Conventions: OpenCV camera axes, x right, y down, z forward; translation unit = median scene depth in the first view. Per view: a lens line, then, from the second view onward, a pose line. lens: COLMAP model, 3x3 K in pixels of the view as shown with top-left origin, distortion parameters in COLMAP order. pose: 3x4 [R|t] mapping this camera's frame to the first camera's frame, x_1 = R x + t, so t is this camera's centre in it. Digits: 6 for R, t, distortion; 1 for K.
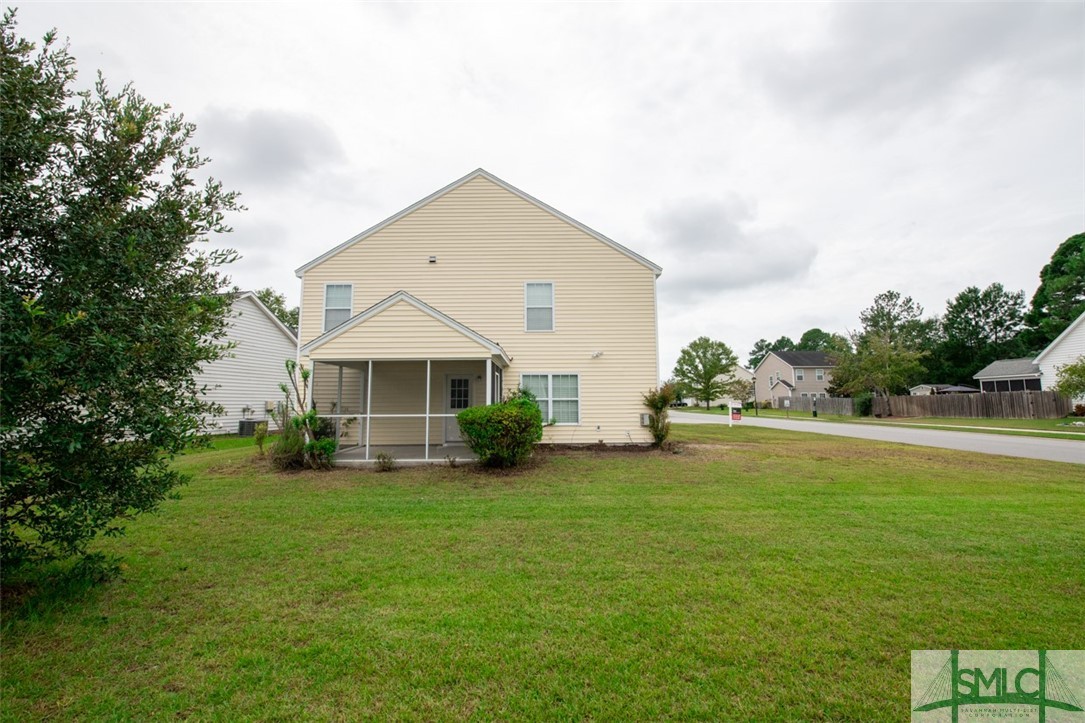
lens RADIAL K [[433.4, 0, 542.5], [0, 433.4, 361.5], [0, 0, 1]] dist [-0.000308, -0.000020]
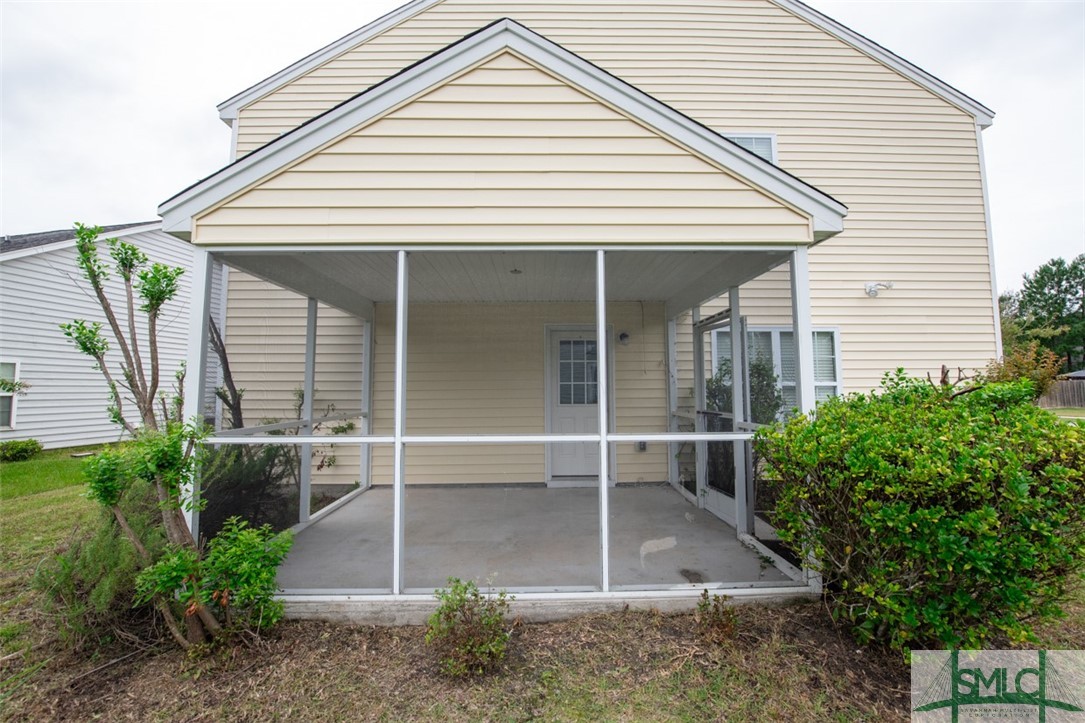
lens RADIAL K [[459.0, 0, 555.8], [0, 459.0, 356.5], [0, 0, 1]] dist [-0.000222, -0.000087]
pose [[0.999883, 0.001532, 0.015206, -0.131092], [-0.001871, 0.999749, 0.022333, 0.027536], [-0.015168, -0.022359, 0.999635, 0.301408]]
